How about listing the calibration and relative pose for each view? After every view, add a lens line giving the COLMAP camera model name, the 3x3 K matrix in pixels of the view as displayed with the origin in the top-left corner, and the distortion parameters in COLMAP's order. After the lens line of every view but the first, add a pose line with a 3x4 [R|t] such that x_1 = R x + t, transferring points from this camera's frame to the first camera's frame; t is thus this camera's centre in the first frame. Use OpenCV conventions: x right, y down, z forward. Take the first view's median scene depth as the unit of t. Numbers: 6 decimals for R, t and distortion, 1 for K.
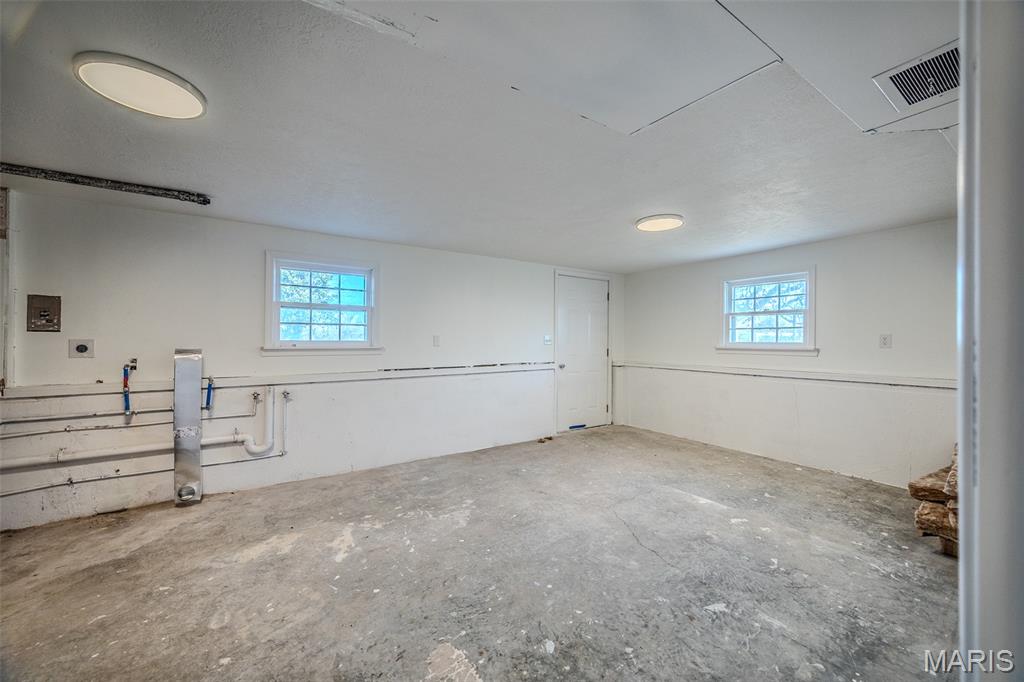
lens RADIAL K [[388.5, 0, 514.9], [0, 388.5, 341.8], [0, 0, 1]] dist [-0.000966, -0.000138]
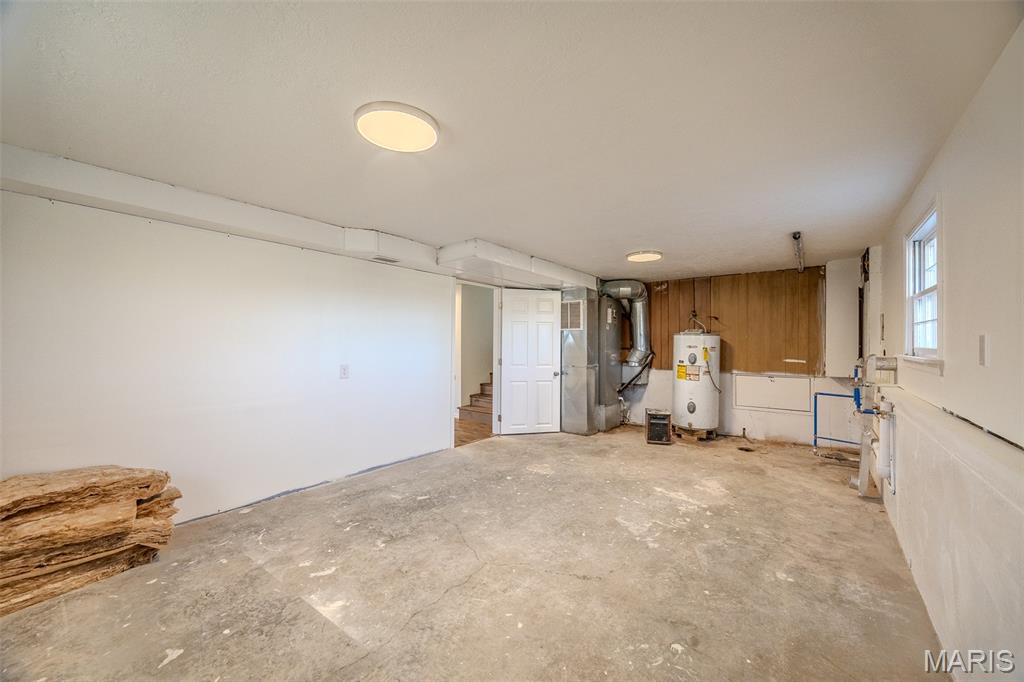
lens RADIAL K [[388.5, 0, 514.9], [0, 388.5, 341.8], [0, 0, 1]] dist [-0.000966, -0.000138]
pose [[-0.949032, -0.005188, -0.315137, 0.472056], [-0.005833, 0.999982, 0.001104, -0.010162], [0.315126, 0.002886, -0.949046, 1.925460]]
